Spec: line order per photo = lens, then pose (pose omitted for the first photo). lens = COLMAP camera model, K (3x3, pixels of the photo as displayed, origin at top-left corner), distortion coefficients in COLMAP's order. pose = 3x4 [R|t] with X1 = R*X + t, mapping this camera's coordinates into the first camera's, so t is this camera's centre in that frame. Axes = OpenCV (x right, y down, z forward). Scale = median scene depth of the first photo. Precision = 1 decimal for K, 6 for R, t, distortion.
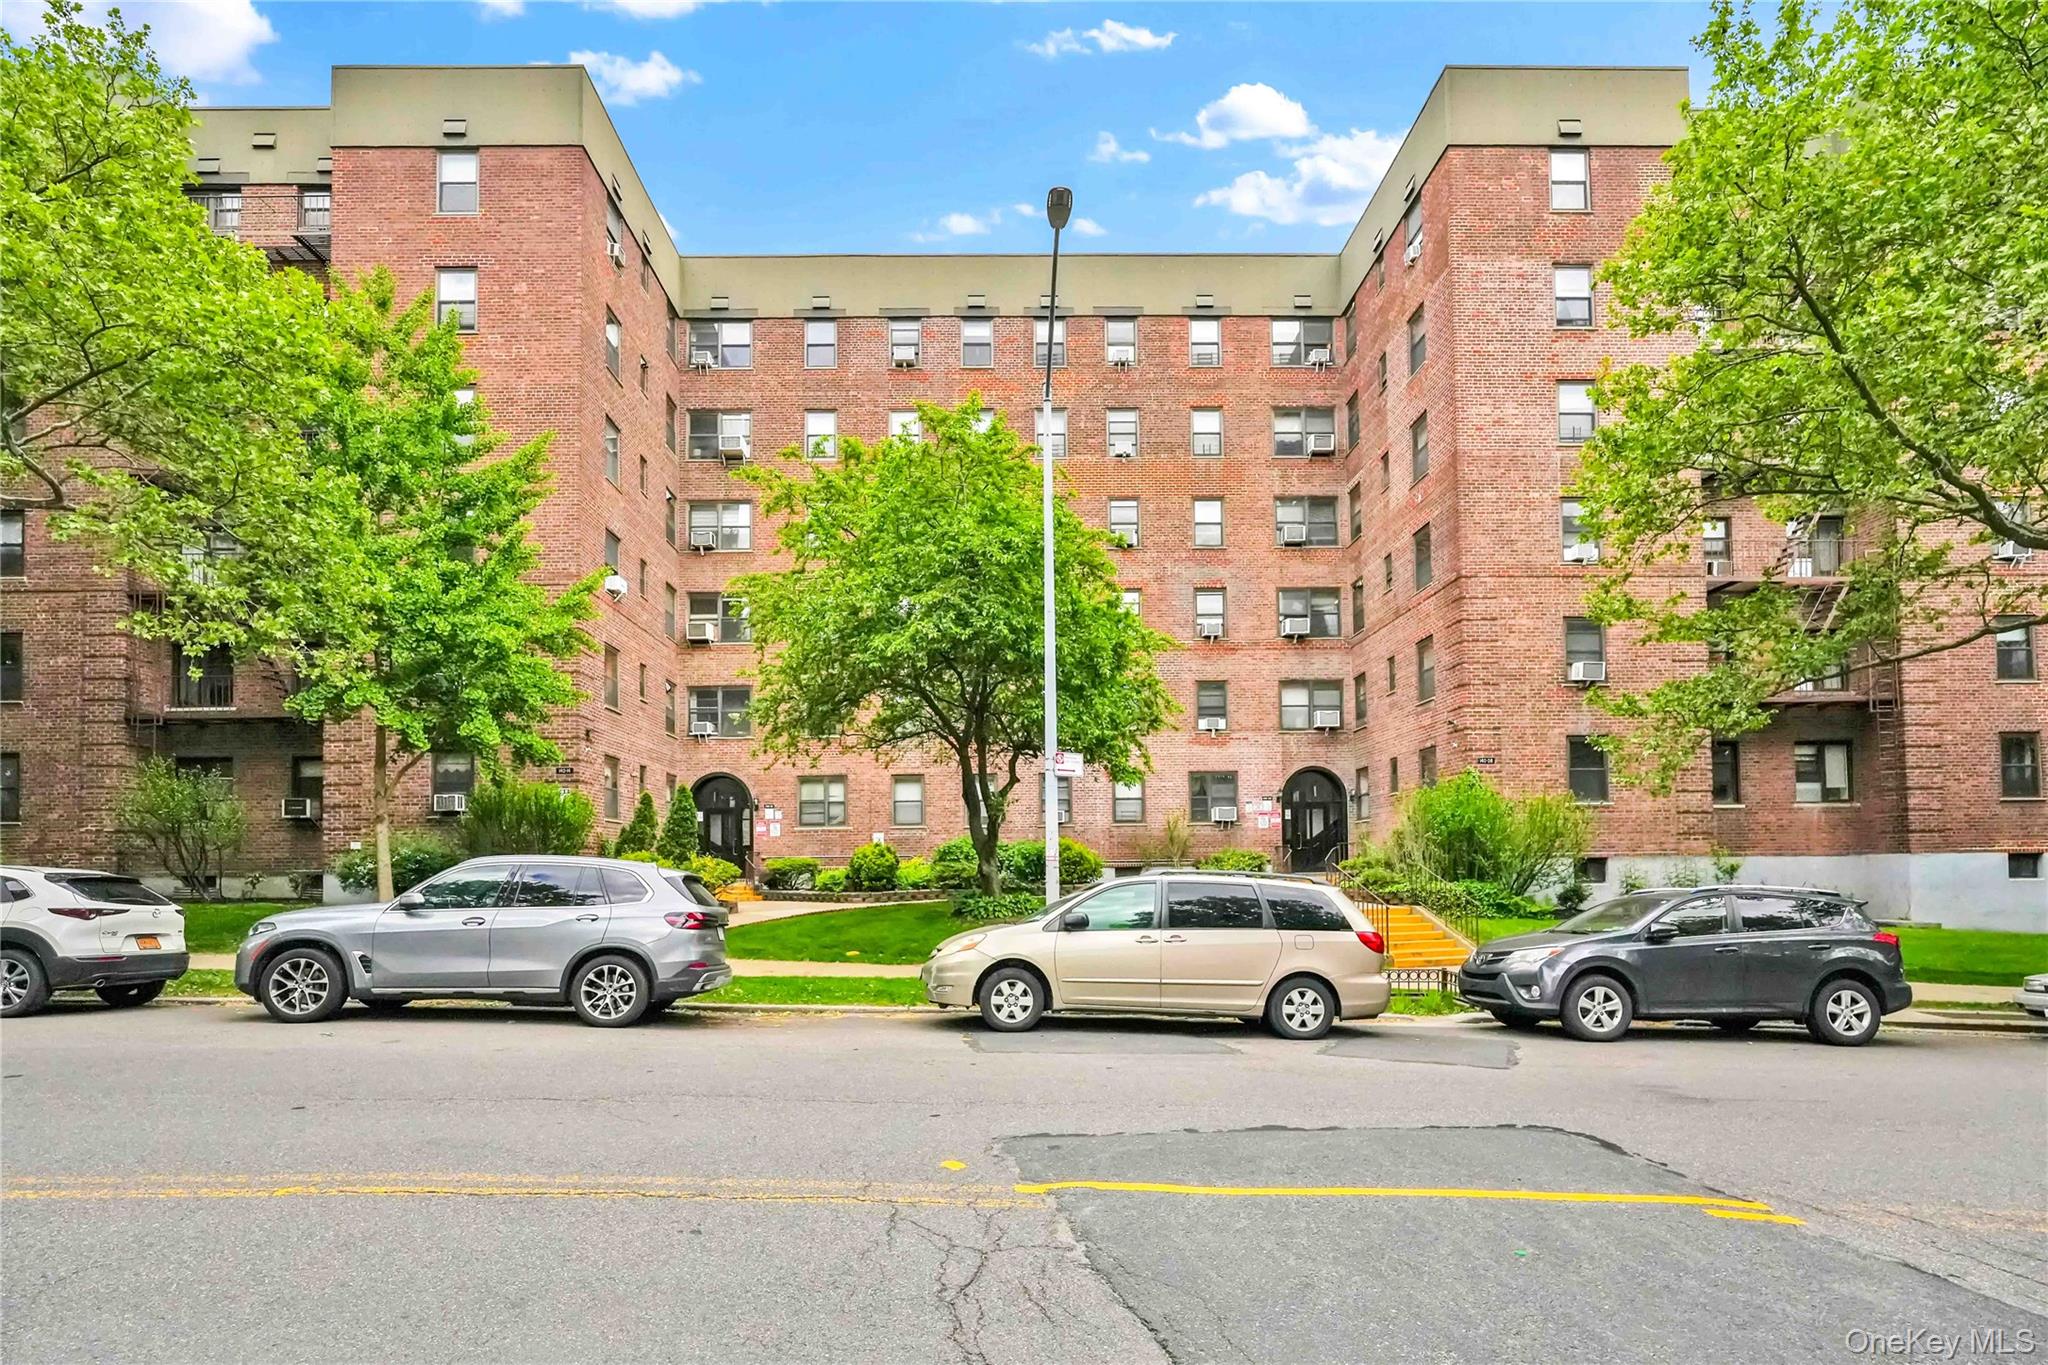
lens RADIAL K [[909.4, 0, 1013.8], [0, 909.4, 700.8], [0, 0, 1]] dist [-0.021251, 0.000287]
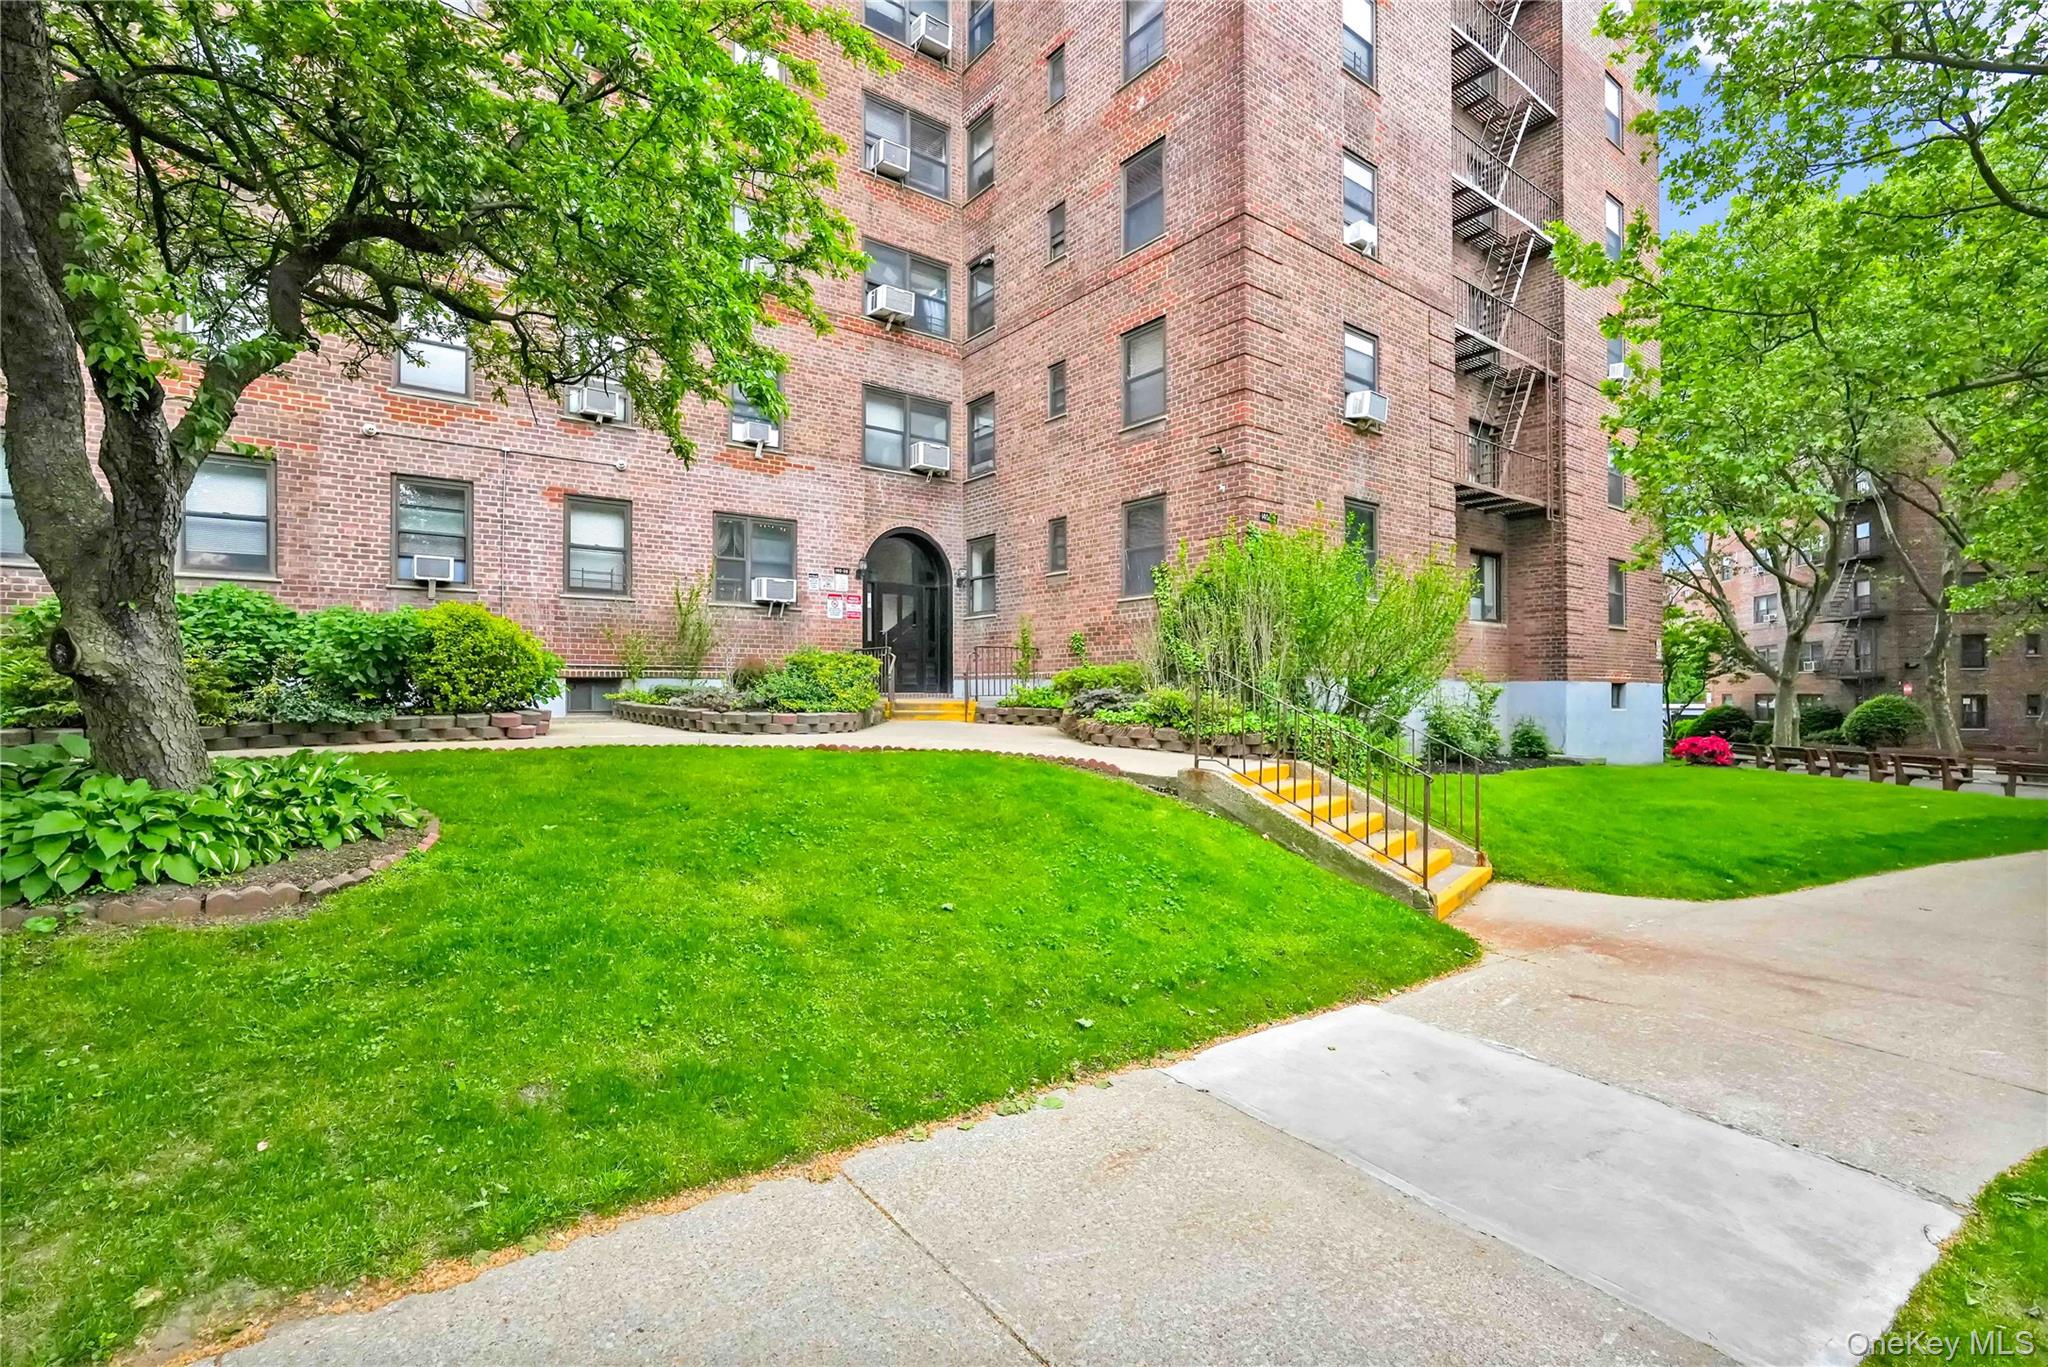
lens RADIAL K [[909.4, 0, 1013.8], [0, 909.4, 701.8], [0, 0, 1]] dist [-0.021251, 0.000287]
pose [[0.803055, 0.003584, 0.595894, 0.010195], [-0.119286, 0.980709, 0.154857, 0.085554], [-0.583844, -0.195441, 0.787991, 0.437704]]
